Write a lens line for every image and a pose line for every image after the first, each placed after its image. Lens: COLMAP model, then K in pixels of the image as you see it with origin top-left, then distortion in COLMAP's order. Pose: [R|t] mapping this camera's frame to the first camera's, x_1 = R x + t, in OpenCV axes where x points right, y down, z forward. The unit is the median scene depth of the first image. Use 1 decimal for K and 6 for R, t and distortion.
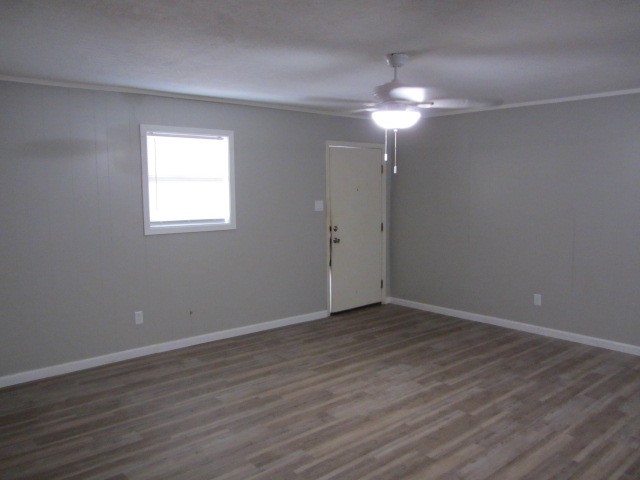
lens RADIAL K [[531.9, 0, 320.0], [0, 531.9, 240.0], [0, 0, 1]] dist [-0.033138, 0.001232]
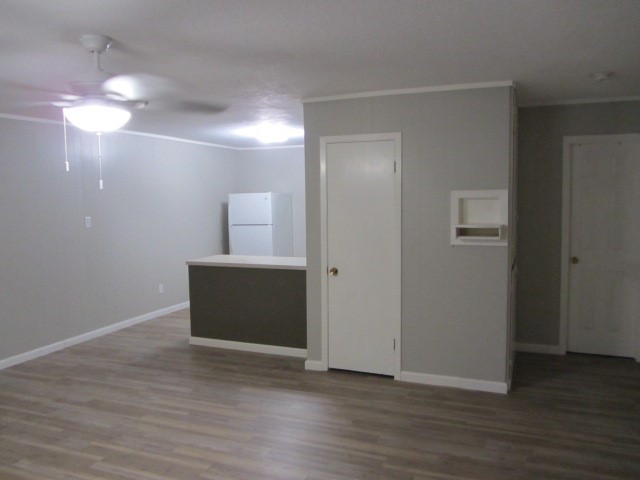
lens RADIAL K [[531.9, 0, 320.0], [0, 531.9, 240.0], [0, 0, 1]] dist [-0.033138, 0.001232]
pose [[-0.448553, -0.068060, 0.891161, -0.691666], [0.114395, 0.984523, 0.132770, -0.119153], [-0.886405, 0.161499, -0.433825, 1.065057]]
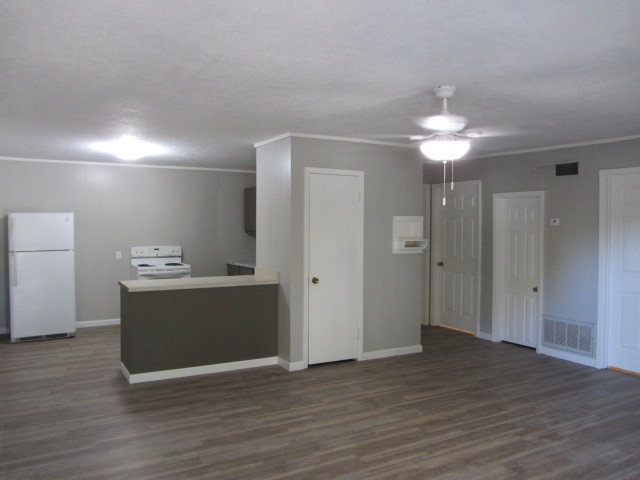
lens RADIAL K [[531.9, 0, 320.0], [0, 531.9, 240.0], [0, 0, 1]] dist [-0.033138, 0.001232]
pose [[-0.981639, -0.010438, 0.190461, 0.182676], [0.016466, 0.990137, 0.139130, -0.203007], [-0.190035, 0.139711, -0.971786, 2.011617]]
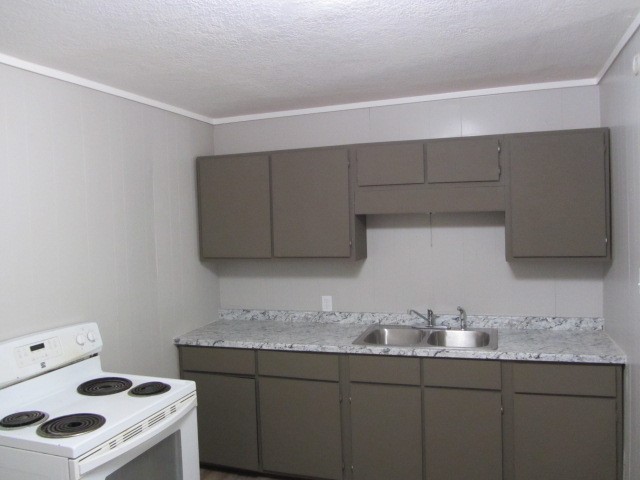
lens RADIAL K [[531.9, 0, 320.0], [0, 531.9, 240.0], [0, 0, 1]] dist [-0.033138, 0.001232]
pose [[-0.869891, 0.052680, -0.490423, 1.378354], [-0.022013, 0.989143, 0.145296, -0.089000], [0.492753, 0.137187, -0.859287, 0.584743]]
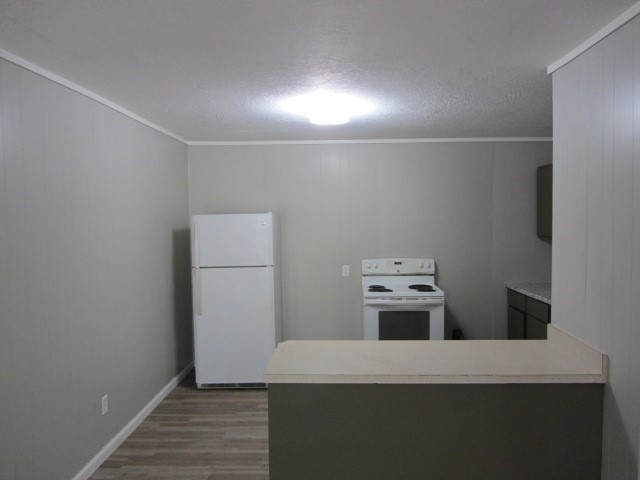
lens RADIAL K [[547.5, 0, 321.9], [0, 547.5, 227.8], [0, 0, 1]] dist [-0.113096, -0.001204]
pose [[-0.752946, -0.011573, 0.657981, 0.444370], [0.081146, 0.990583, 0.110279, -0.150006], [-0.653061, 0.136427, -0.744916, 1.202995]]
